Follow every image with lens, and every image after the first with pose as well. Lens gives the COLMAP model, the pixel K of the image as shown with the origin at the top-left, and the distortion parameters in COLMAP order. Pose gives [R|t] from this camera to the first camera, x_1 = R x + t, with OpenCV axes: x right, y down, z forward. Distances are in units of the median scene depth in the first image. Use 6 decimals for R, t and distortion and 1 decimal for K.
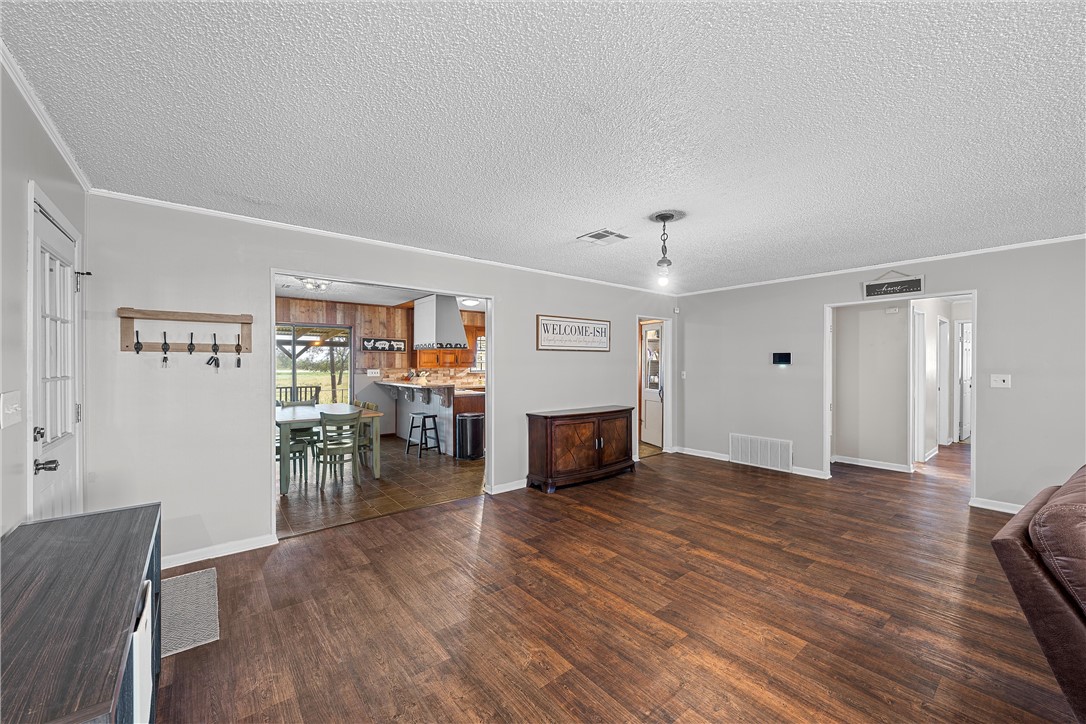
lens RADIAL K [[382.5, 0, 541.5], [0, 382.5, 367.5], [0, 0, 1]] dist [-0.000411, -0.000230]
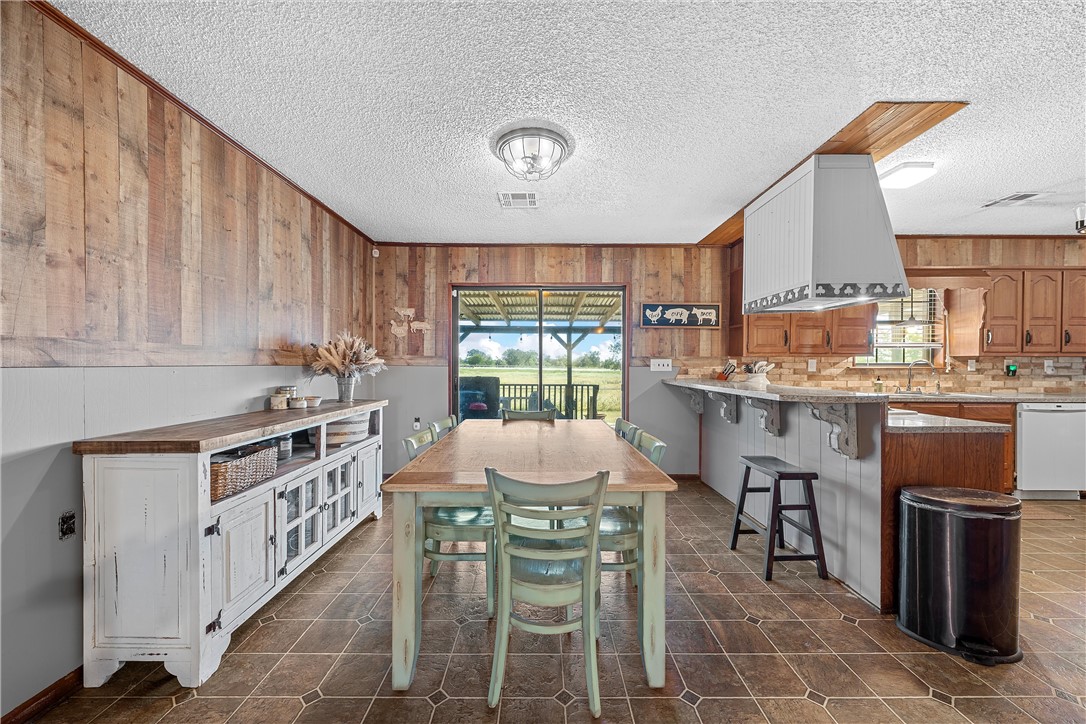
lens RADIAL K [[382.5, 0, 541.5], [0, 382.5, 367.5], [0, 0, 1]] dist [-0.000411, -0.000230]
pose [[0.740728, 0.005071, -0.671786, -0.190444], [-0.005425, 0.999984, 0.001566, 0.017943], [0.671783, 0.002485, 0.740744, 0.462750]]
